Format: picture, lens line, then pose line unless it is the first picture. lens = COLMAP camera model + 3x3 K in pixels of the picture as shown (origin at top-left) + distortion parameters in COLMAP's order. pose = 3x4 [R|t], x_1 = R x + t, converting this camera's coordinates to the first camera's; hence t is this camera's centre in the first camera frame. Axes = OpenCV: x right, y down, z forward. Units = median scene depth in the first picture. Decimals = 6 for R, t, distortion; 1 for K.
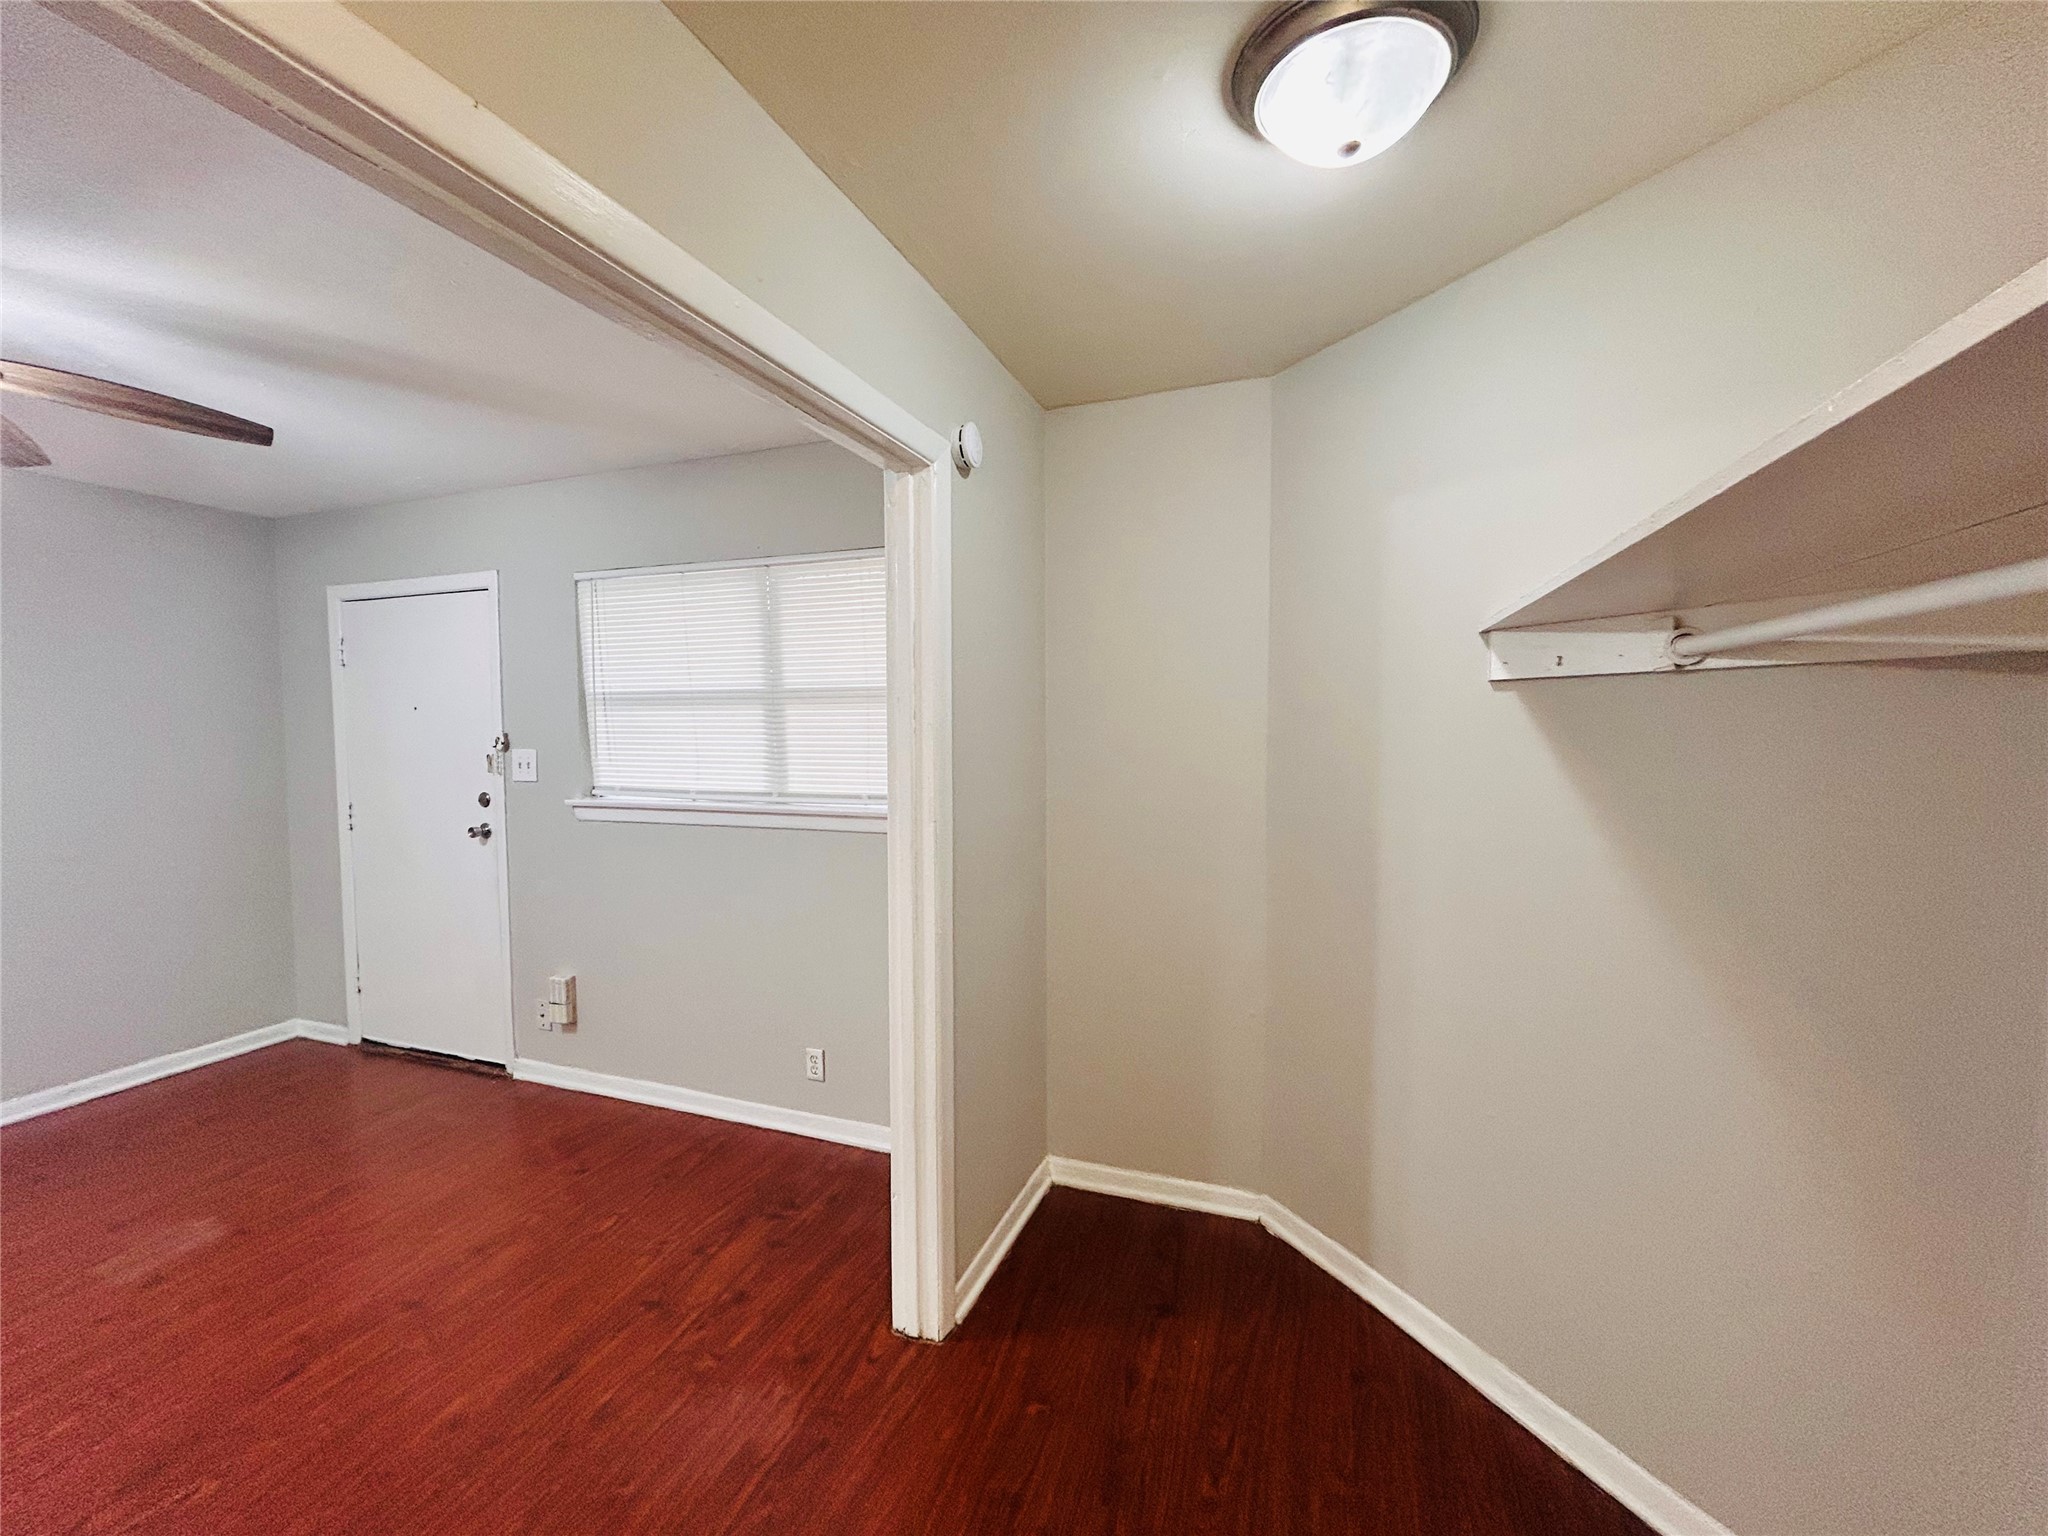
lens RADIAL K [[834.5, 0, 1024.8], [0, 834.5, 766.5], [0, 0, 1]] dist [0.002412, -0.000154]
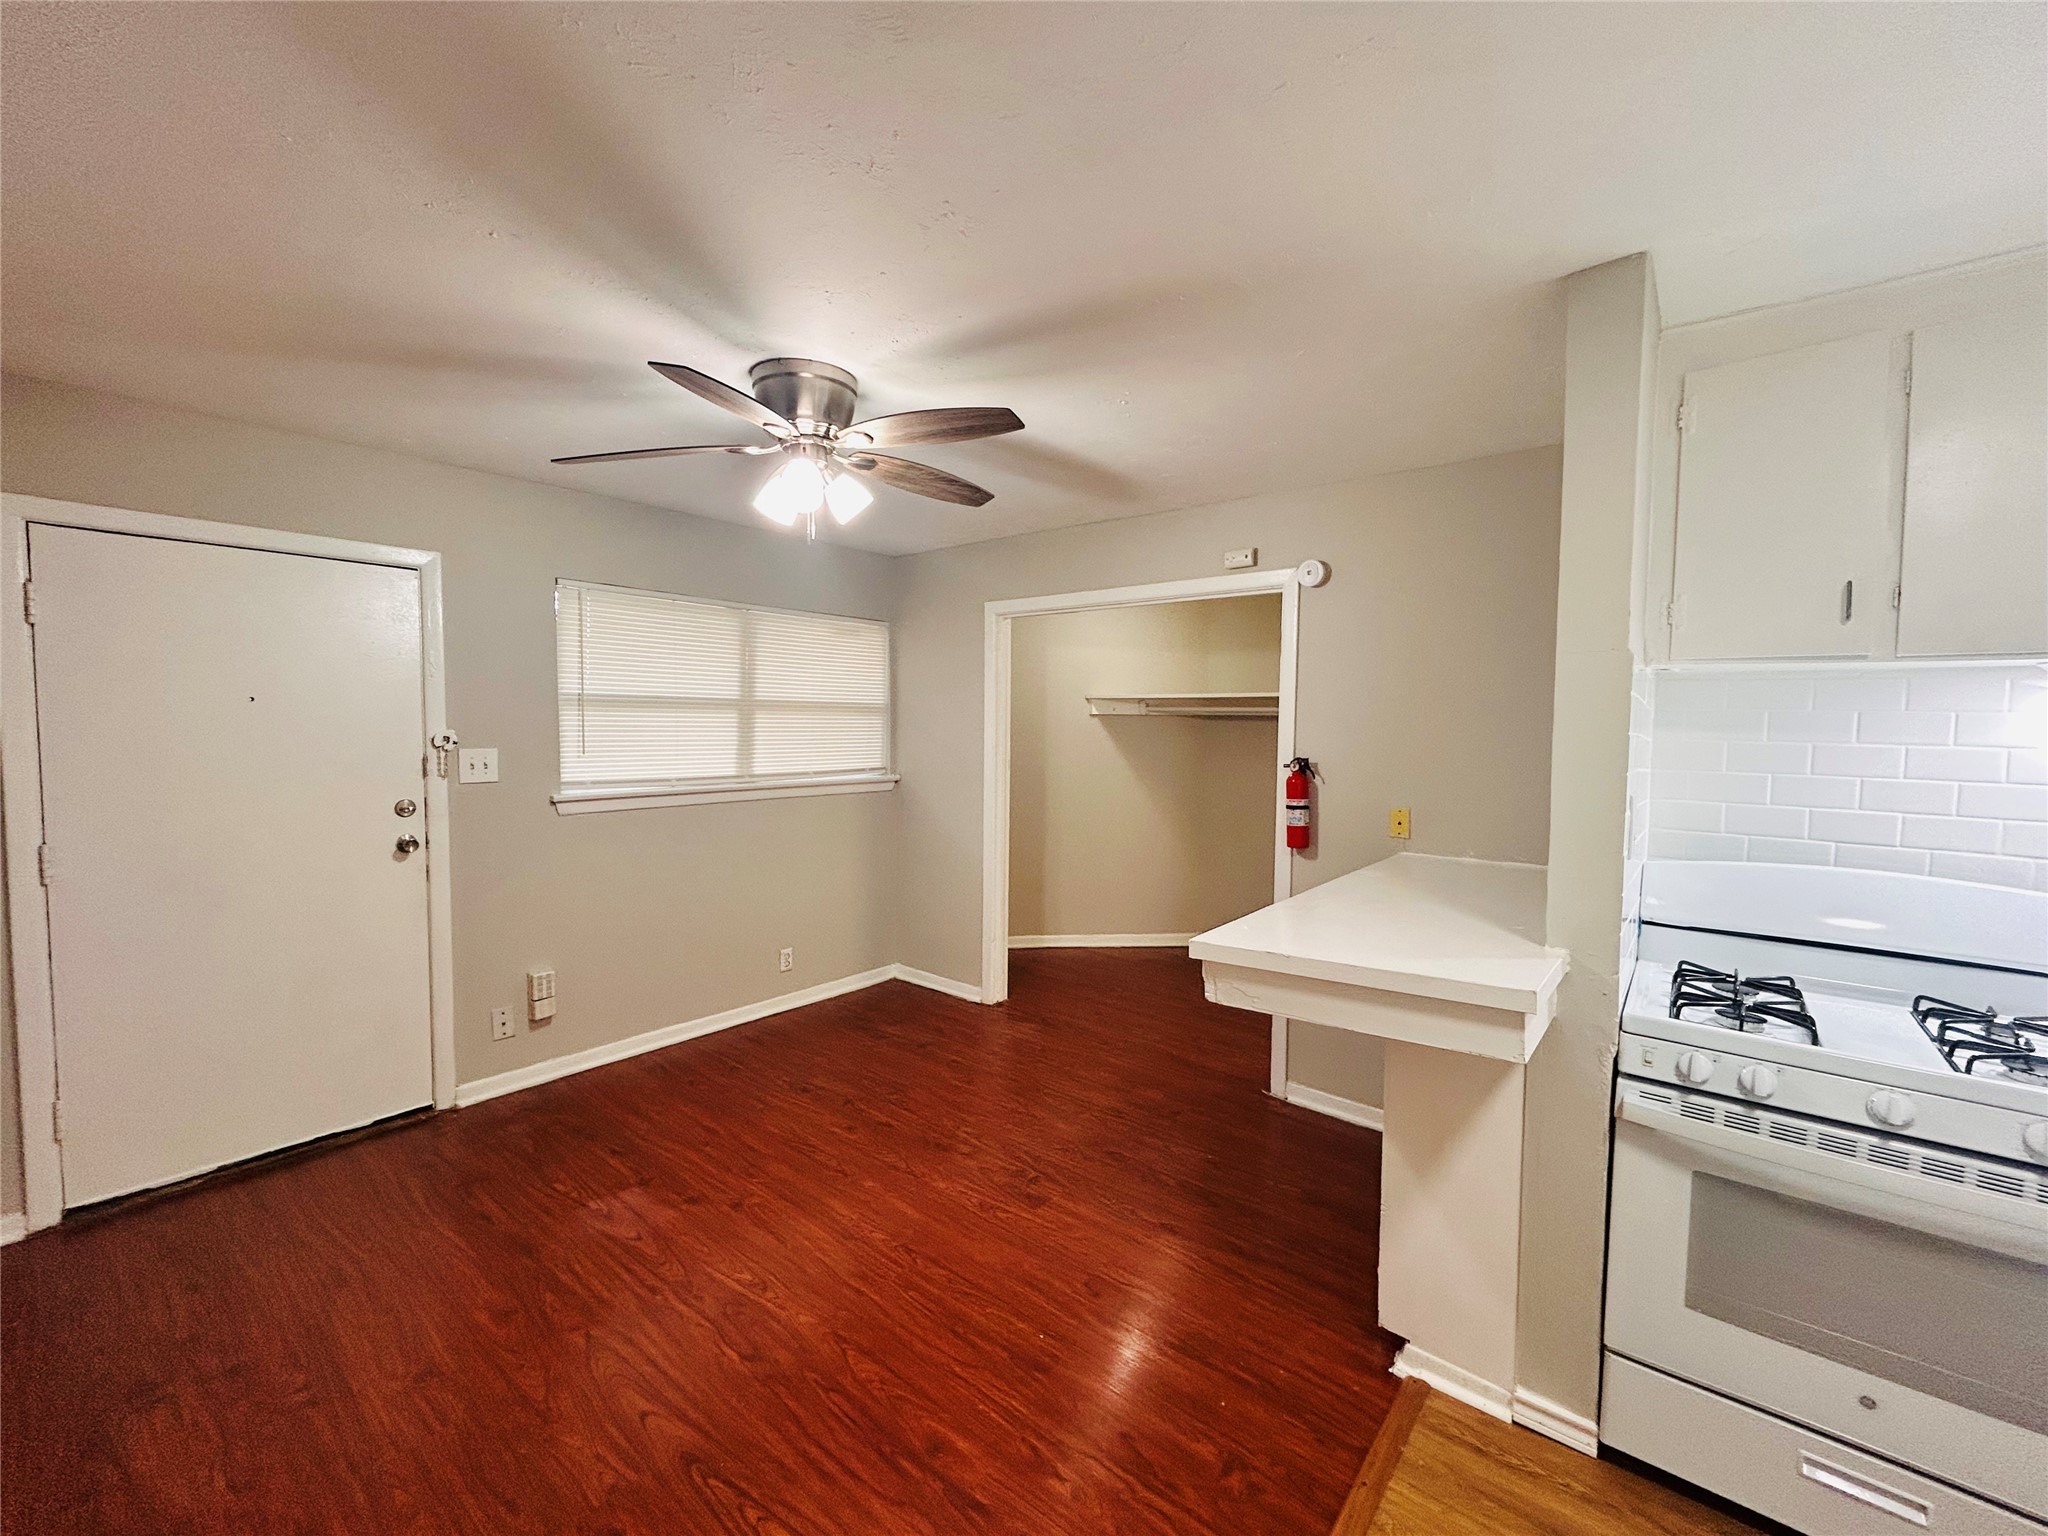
lens RADIAL K [[834.5, 0, 1019.9], [0, 834.5, 769.3], [0, 0, 1]] dist [0.002412, -0.000154]
pose [[0.322529, -0.042059, 0.945625, -1.442593], [0.042586, 0.998646, 0.029893, 0.000179], [-0.945601, 0.030629, 0.323884, 0.127878]]
